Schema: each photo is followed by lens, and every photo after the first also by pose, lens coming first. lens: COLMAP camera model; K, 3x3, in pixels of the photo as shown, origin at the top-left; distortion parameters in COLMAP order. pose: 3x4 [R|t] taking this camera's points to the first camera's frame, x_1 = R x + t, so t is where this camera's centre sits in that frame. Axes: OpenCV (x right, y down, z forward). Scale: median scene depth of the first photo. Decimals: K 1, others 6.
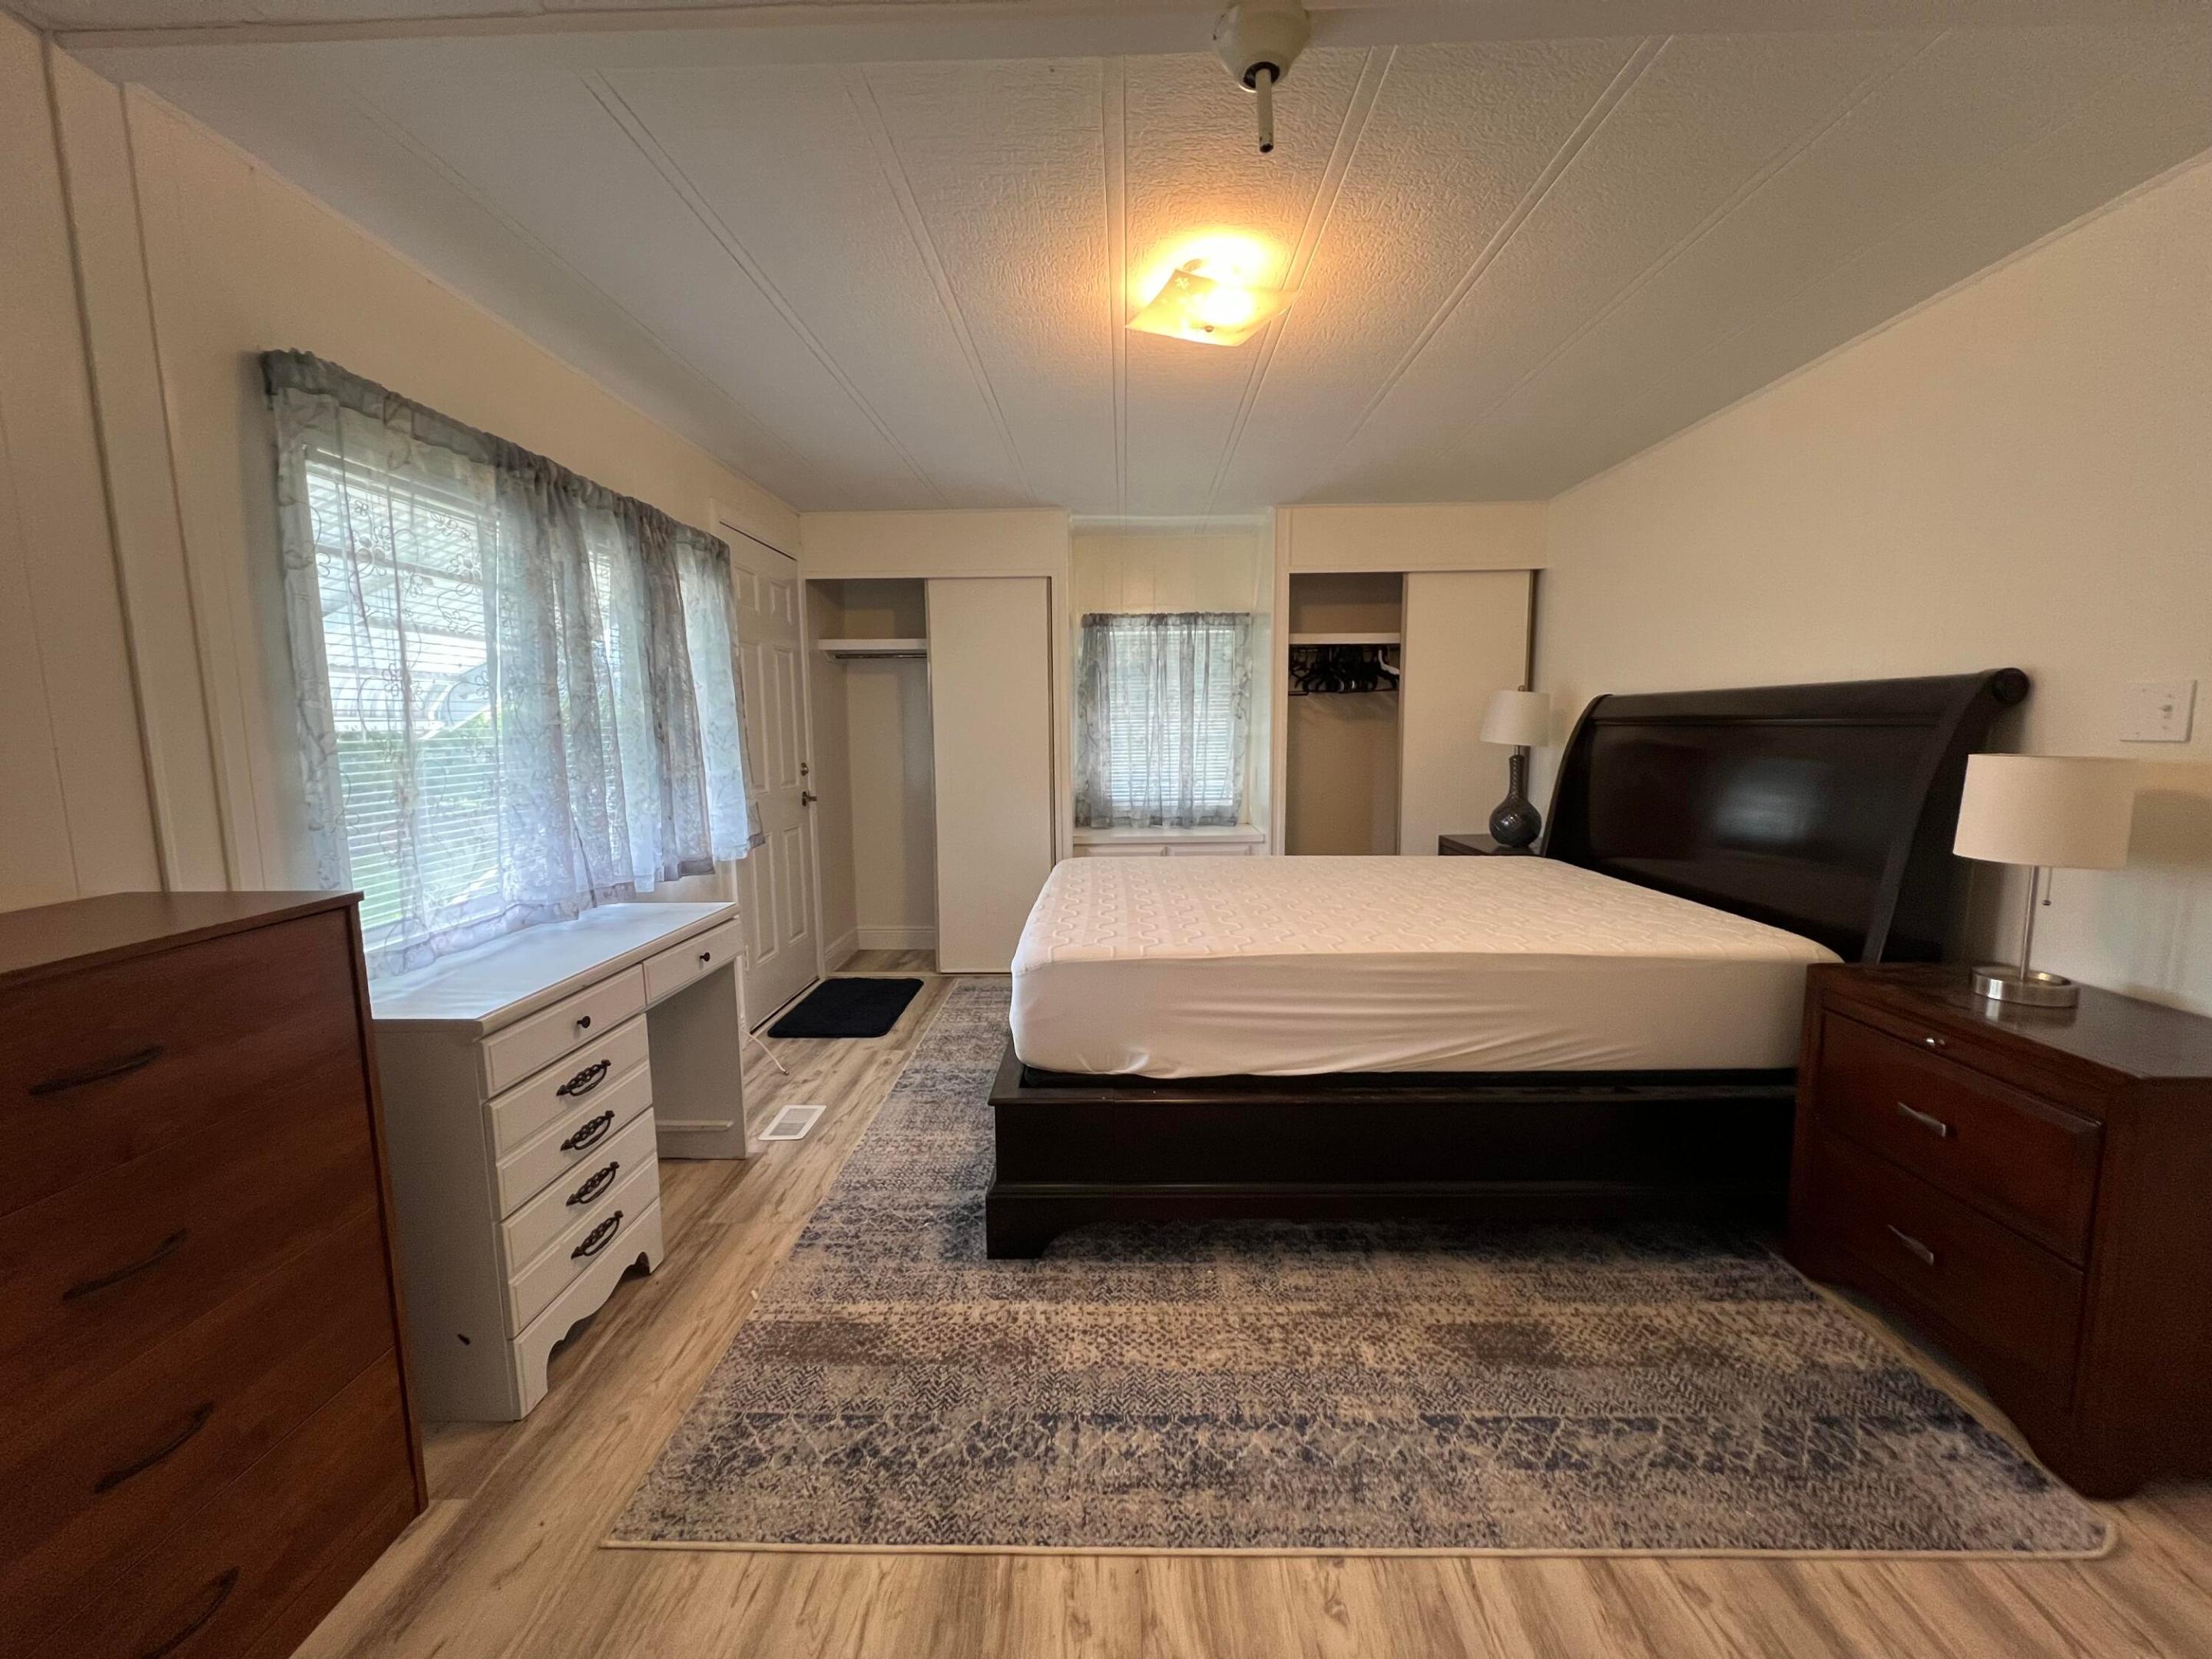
lens RADIAL K [[879.4, 0, 1106.0], [0, 879.4, 829.5], [0, 0, 1]] dist [-0.016072, 0.000168]
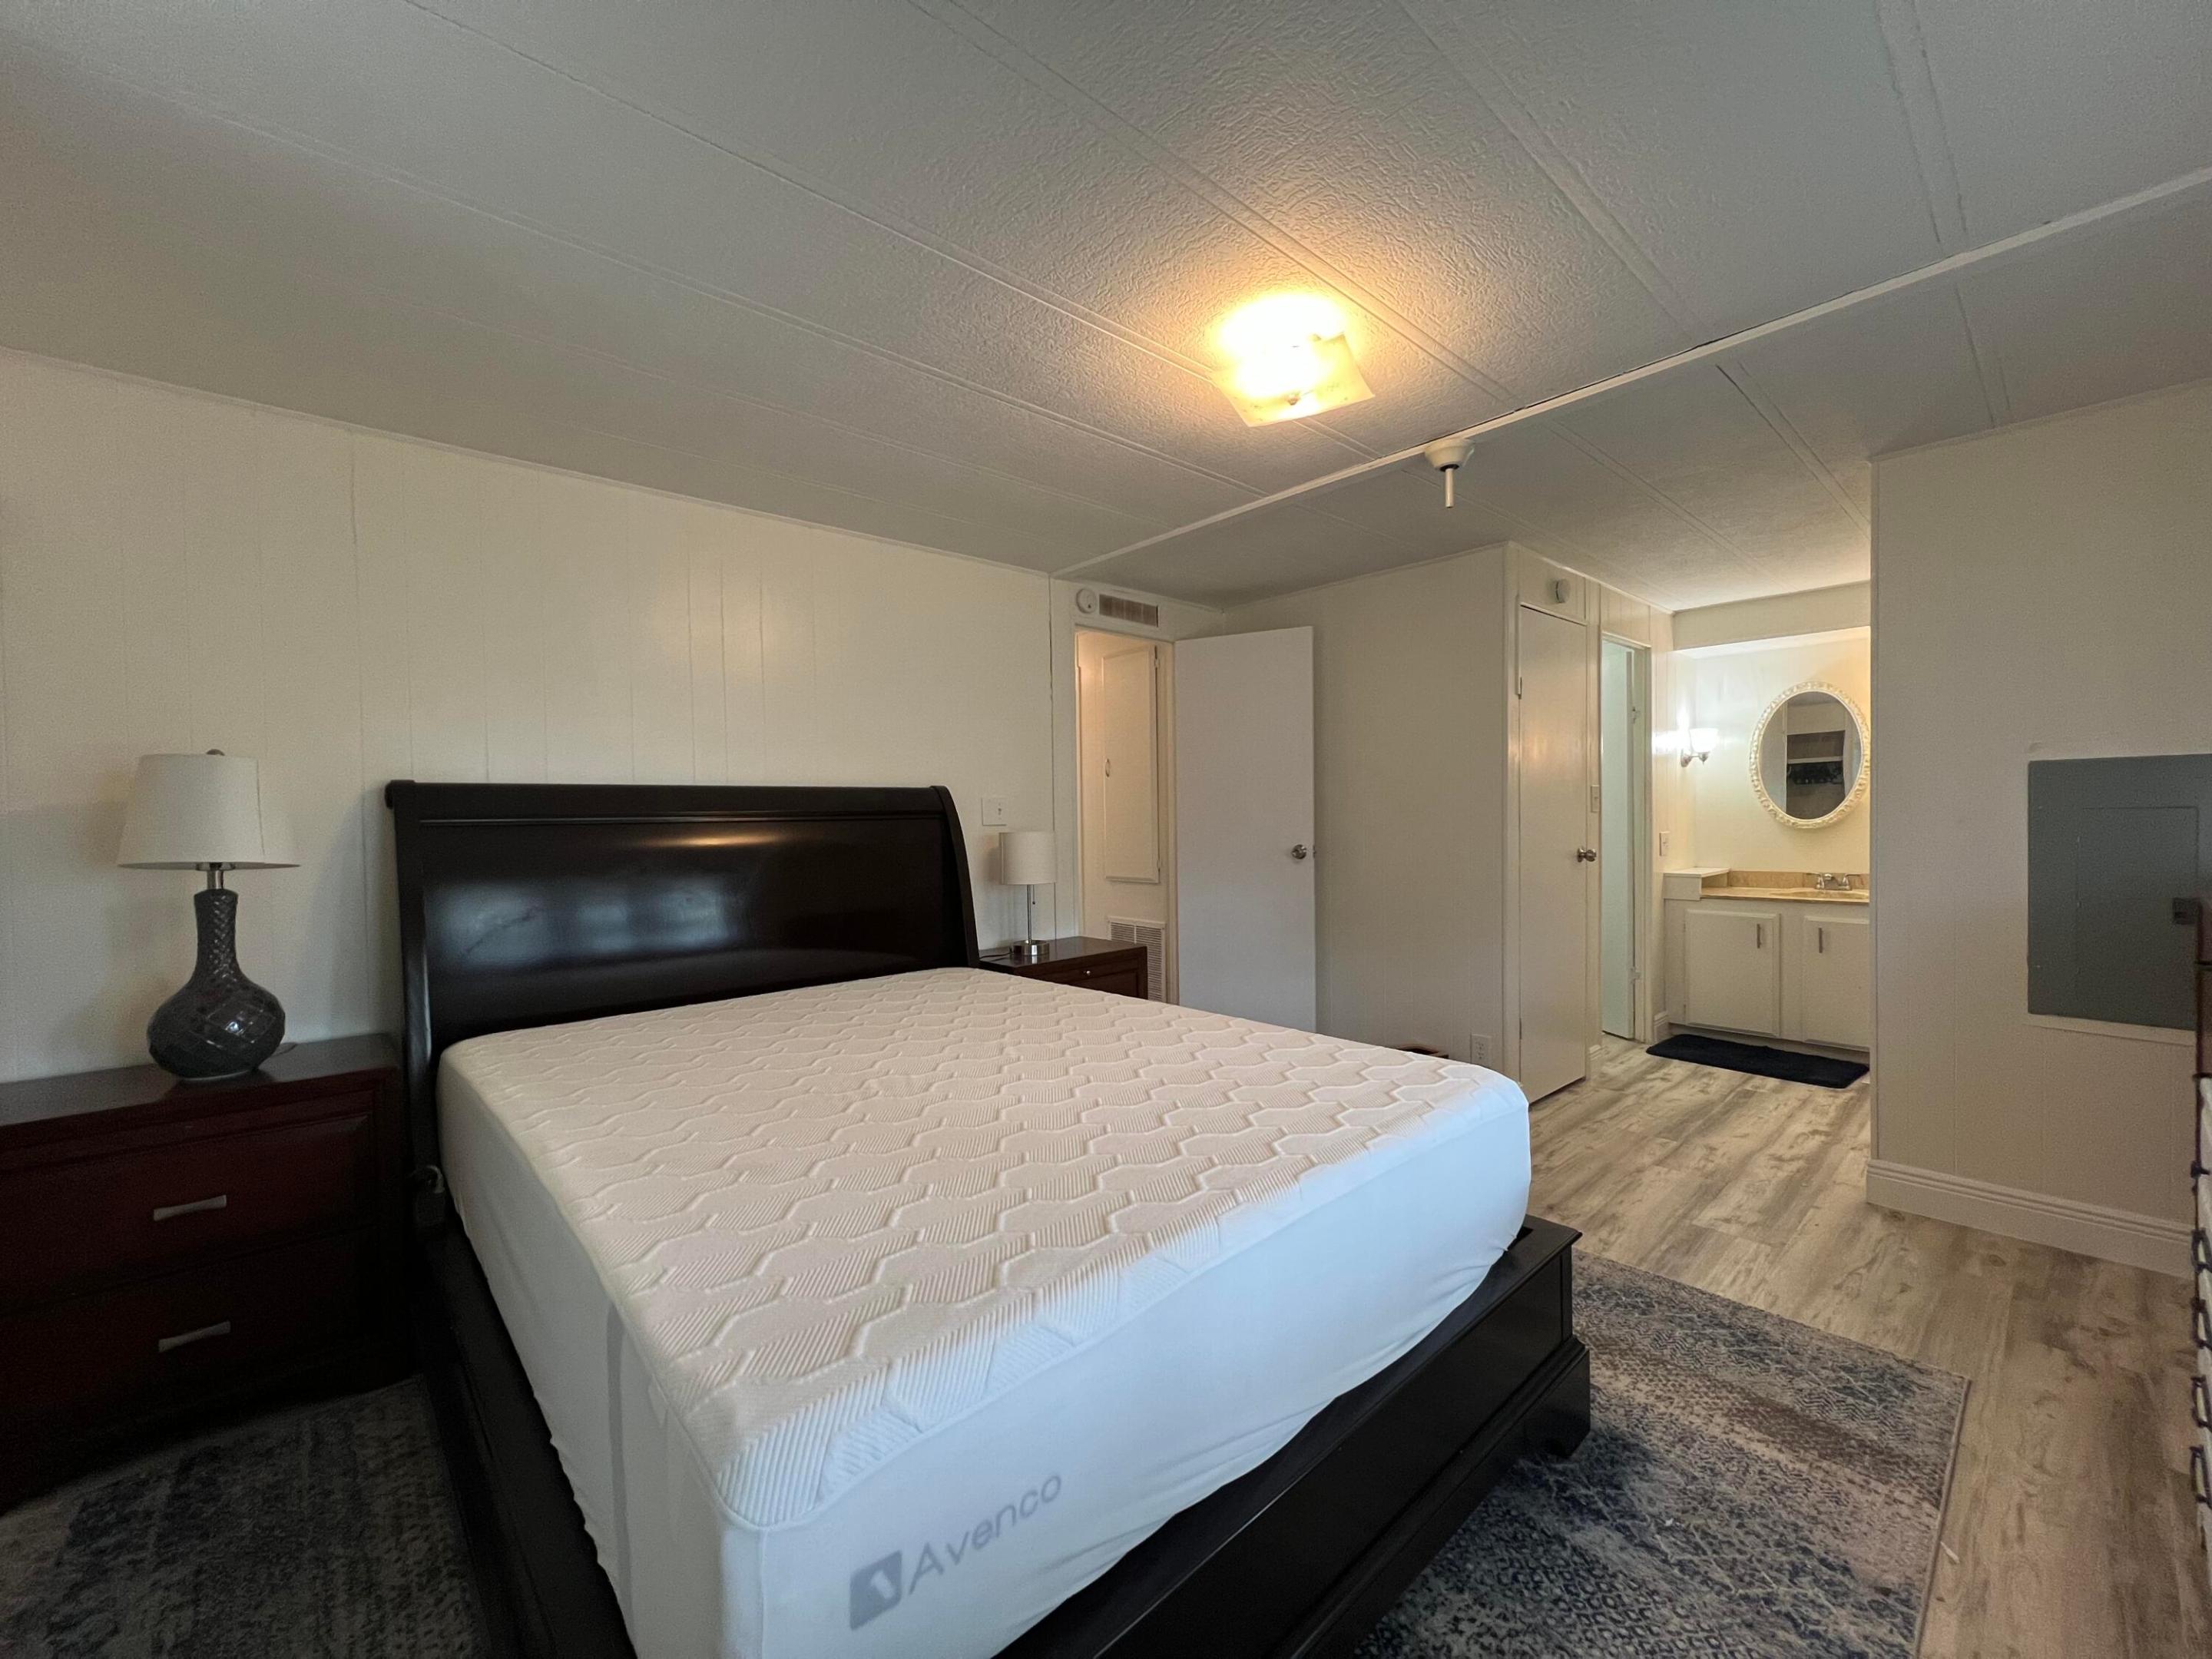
lens RADIAL K [[879.7, 0, 1106.0], [0, 879.7, 829.5], [0, 0, 1]] dist [0.000323, 0.000092]
pose [[-0.681587, 0.014513, 0.731594, -0.499640], [0.113864, 0.989728, 0.086447, -0.225451], [-0.722824, 0.142223, -0.676238, 2.052152]]
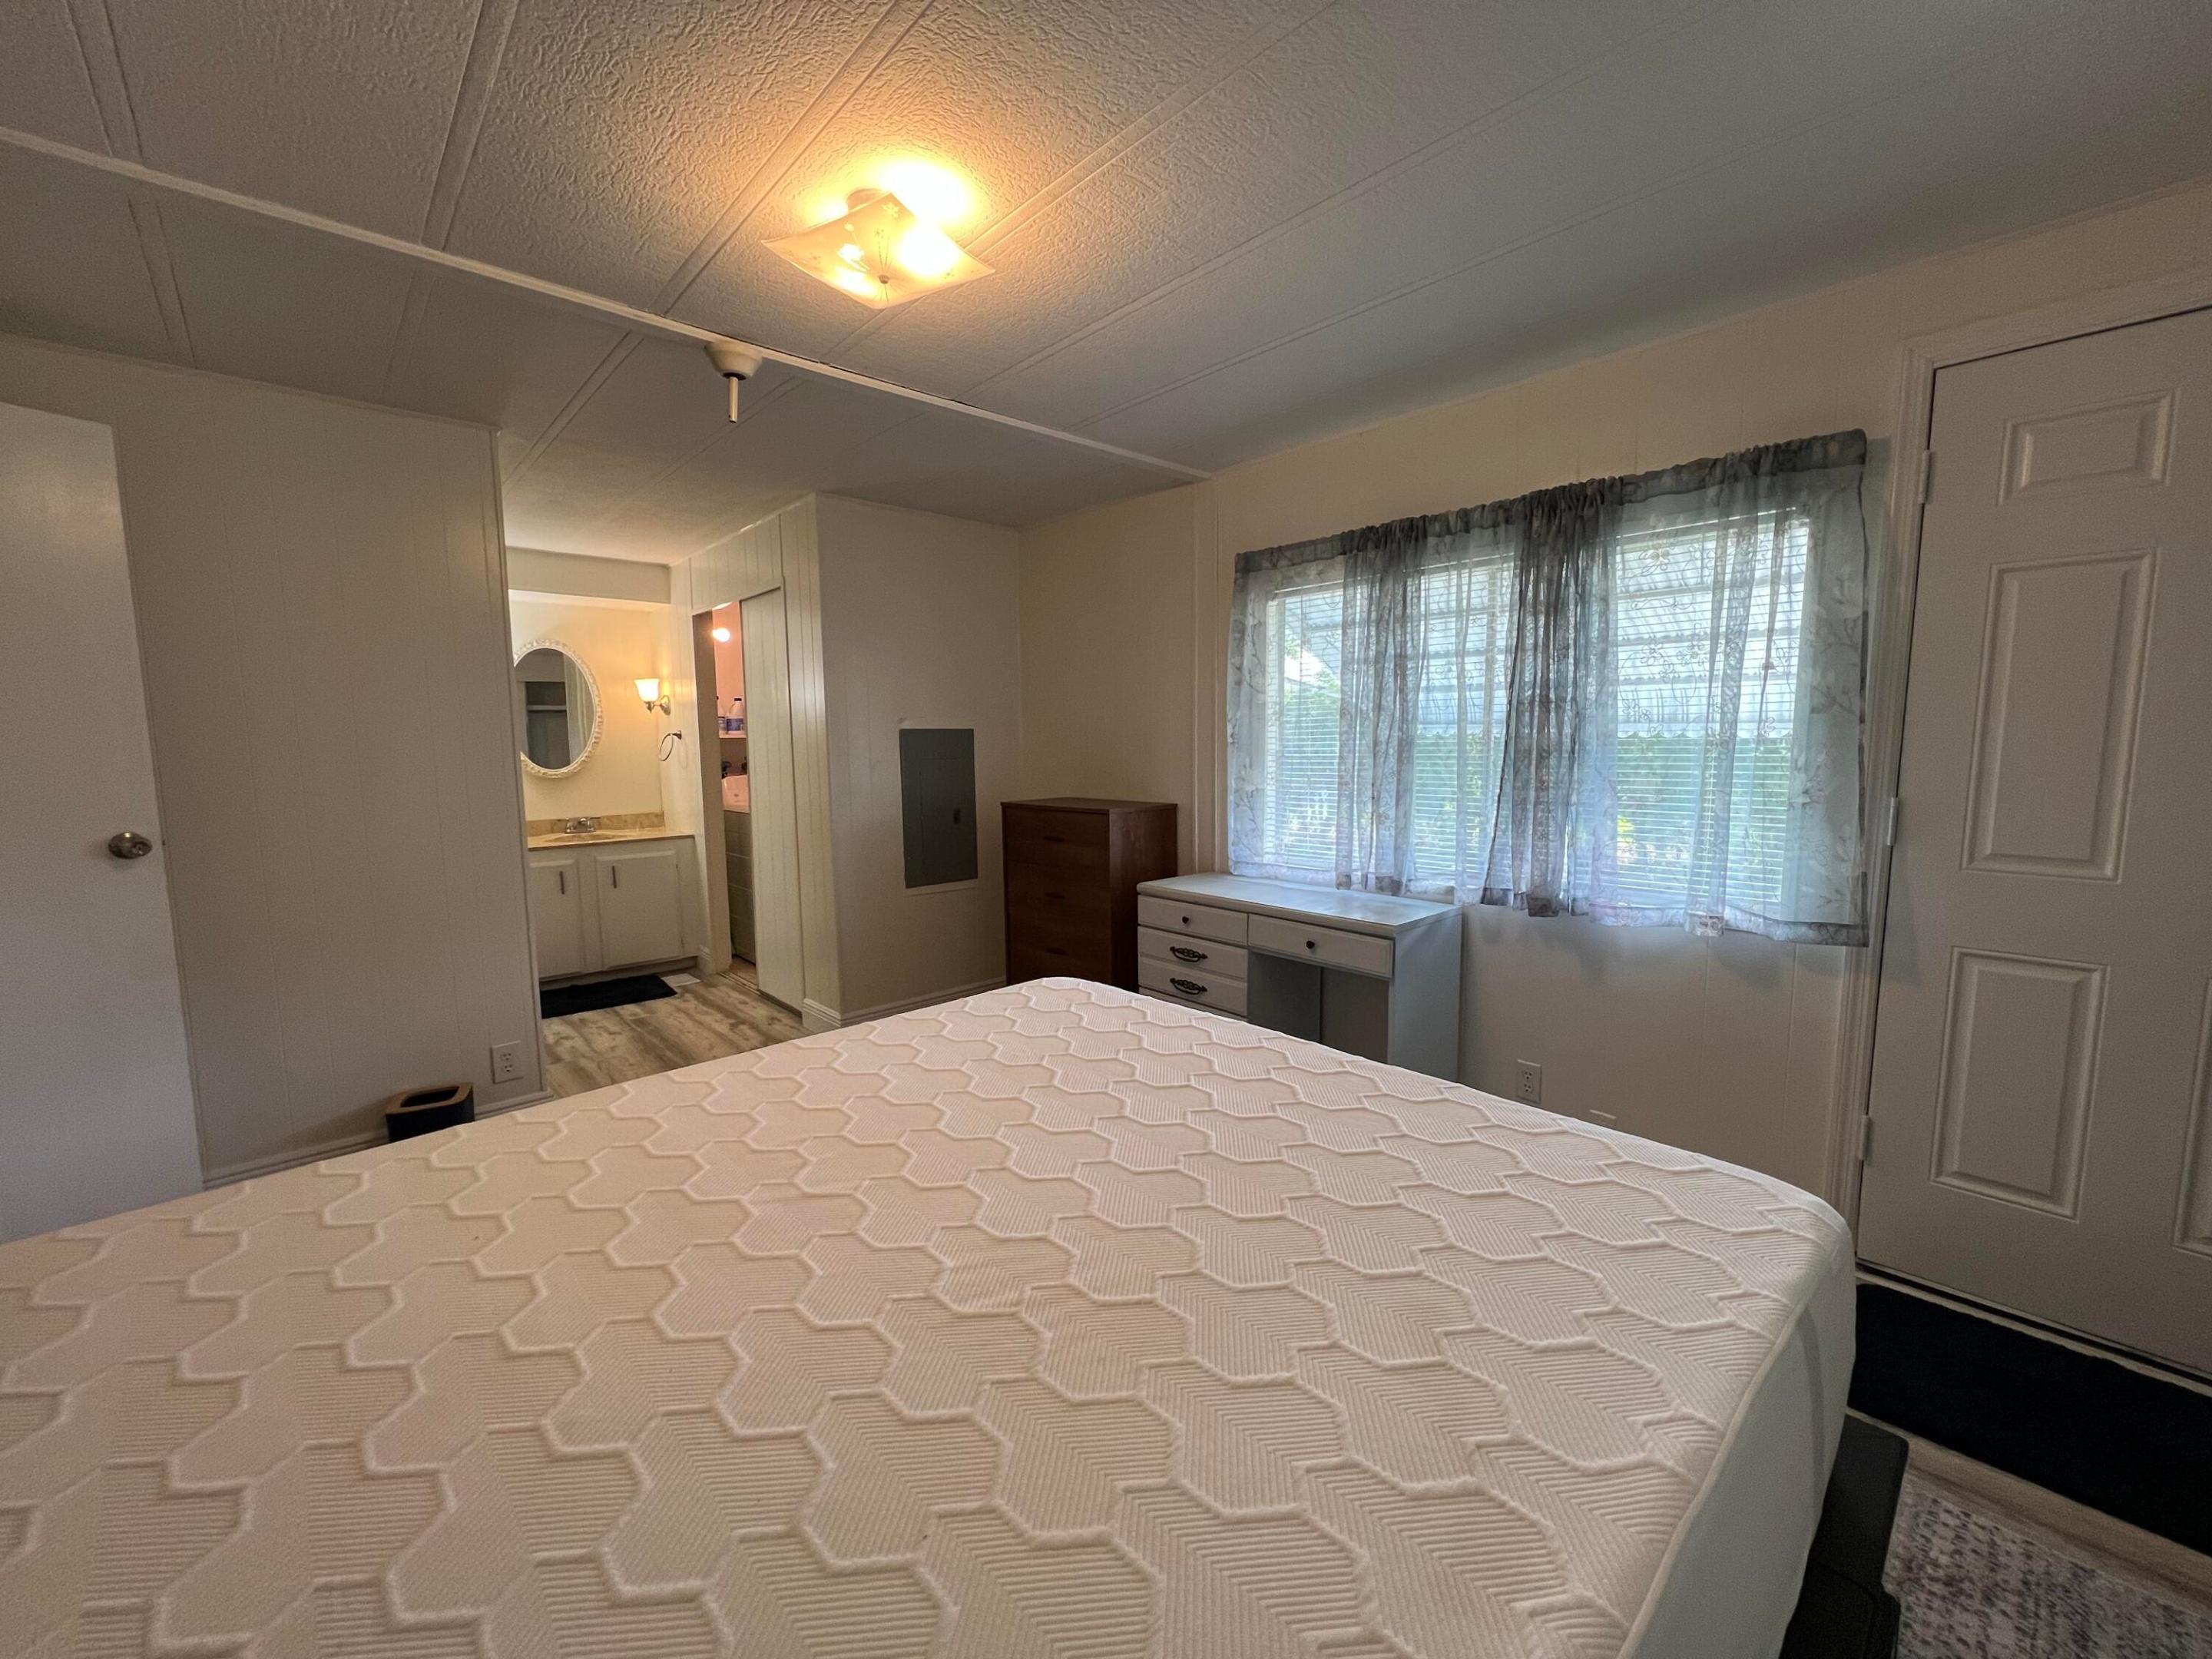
lens RADIAL K [[885.3, 0, 1110.0], [0, 885.3, 833.3], [0, 0, 1]] dist [-0.001805, 0.000589]
pose [[-0.716936, 0.096341, -0.690450, 0.643484], [-0.062771, 0.977461, 0.201568, -0.266981], [0.694308, 0.187851, -0.694729, 1.979468]]
